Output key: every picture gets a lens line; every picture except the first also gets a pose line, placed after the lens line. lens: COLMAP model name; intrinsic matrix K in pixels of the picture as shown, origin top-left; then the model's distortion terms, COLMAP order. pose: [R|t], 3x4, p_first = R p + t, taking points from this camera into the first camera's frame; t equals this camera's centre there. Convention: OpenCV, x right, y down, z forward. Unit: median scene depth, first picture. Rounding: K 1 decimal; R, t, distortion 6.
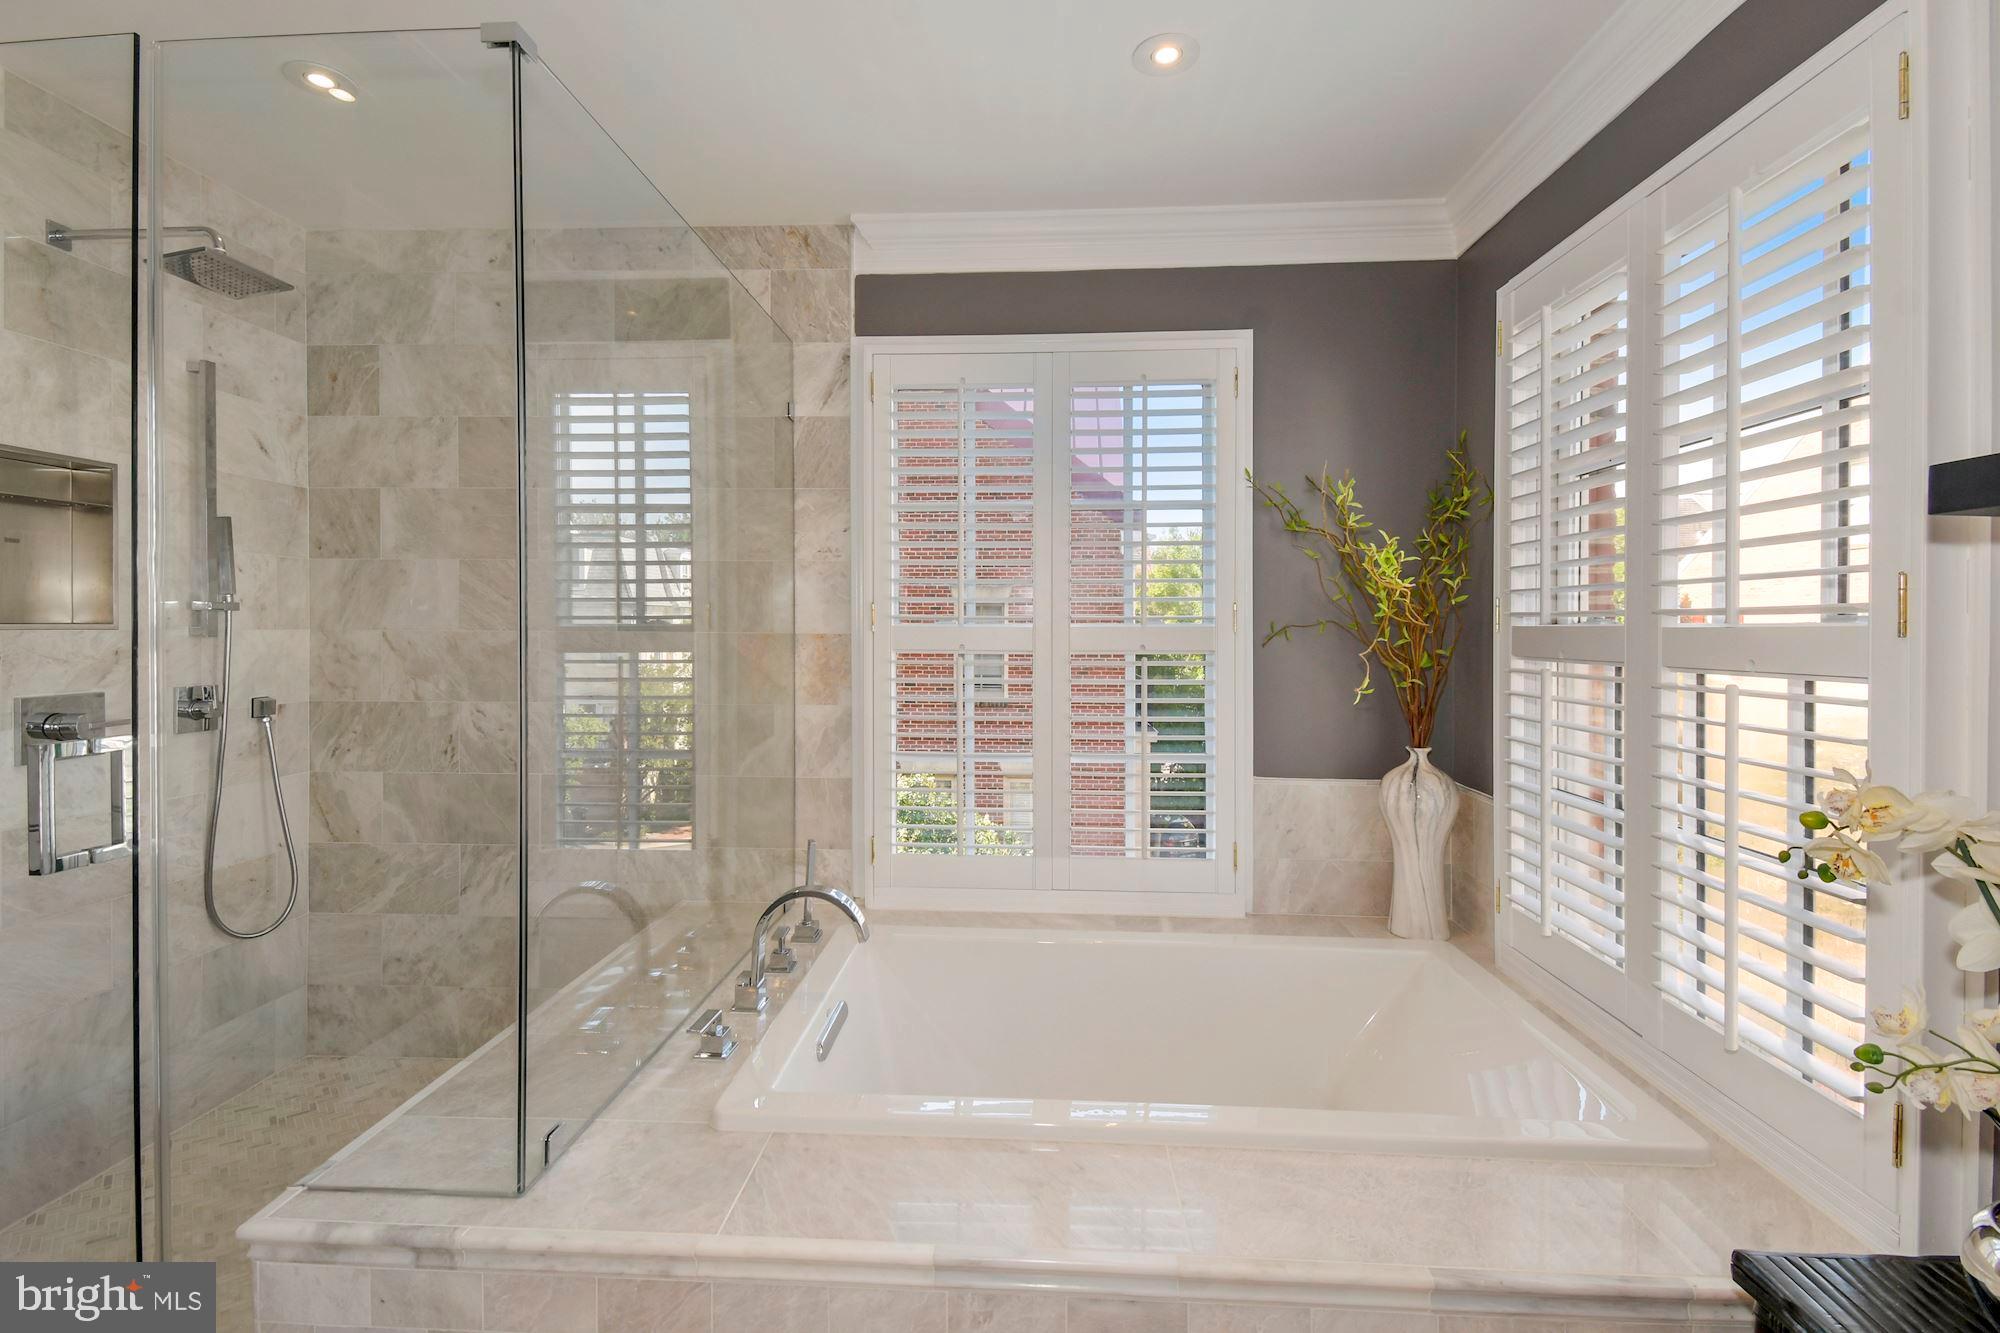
lens RADIAL K [[904.2, 0, 1000.8], [0, 904.2, 652.1], [0, 0, 1]] dist [0.034153, -0.017811]
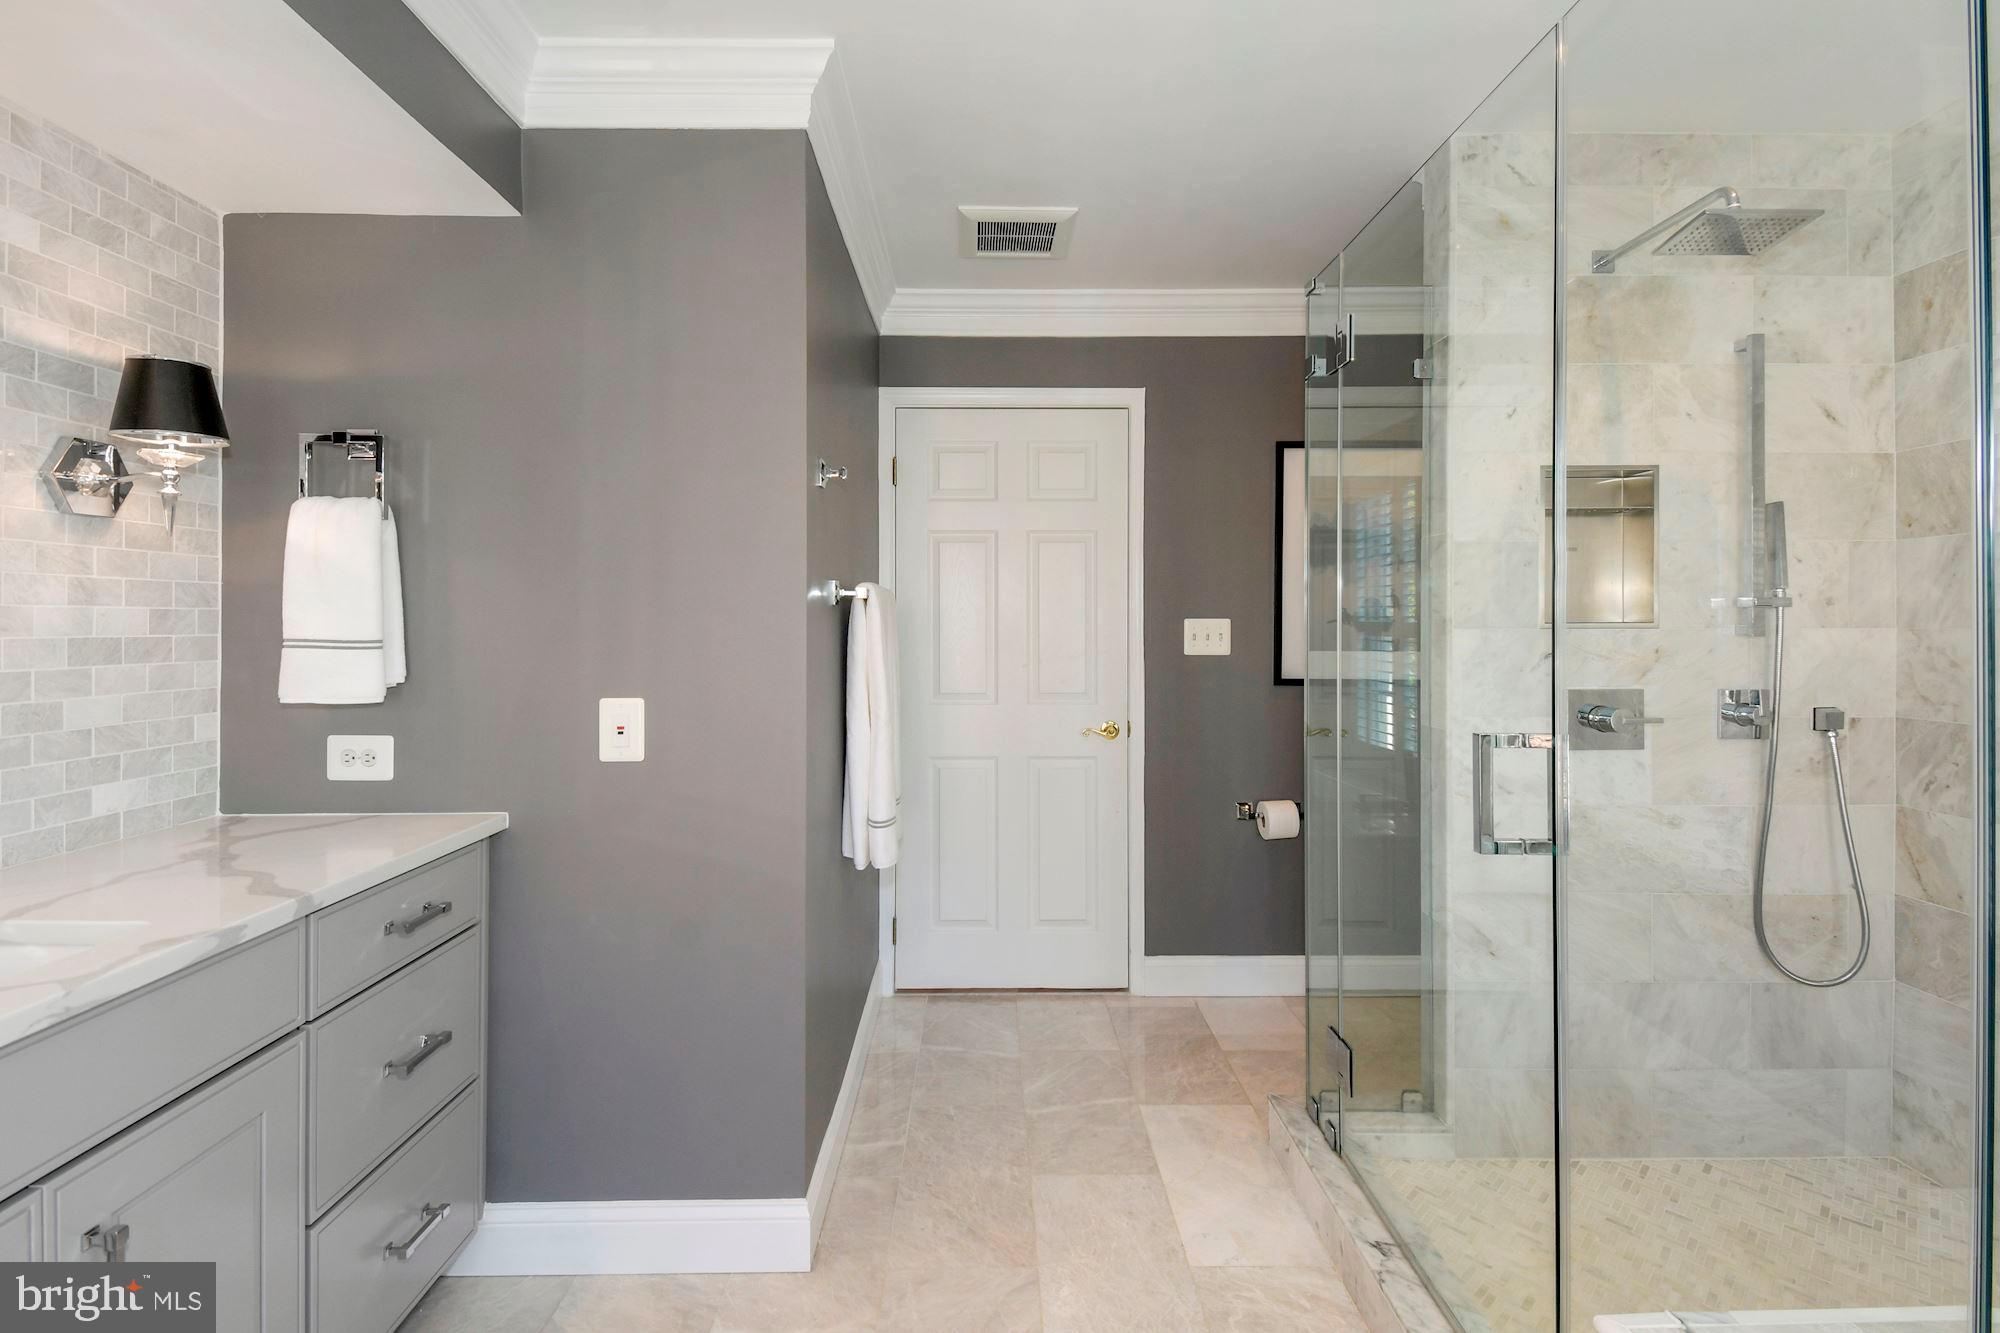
lens RADIAL K [[909.8, 0, 984.3], [0, 909.8, 626.7], [0, 0, 1]] dist [0.034049, -0.017716]
pose [[0.064181, -0.002385, -0.997935, 0.003363], [-0.024734, 0.999686, -0.003980, -0.003255], [0.997632, 0.024938, 0.064102, 0.163283]]
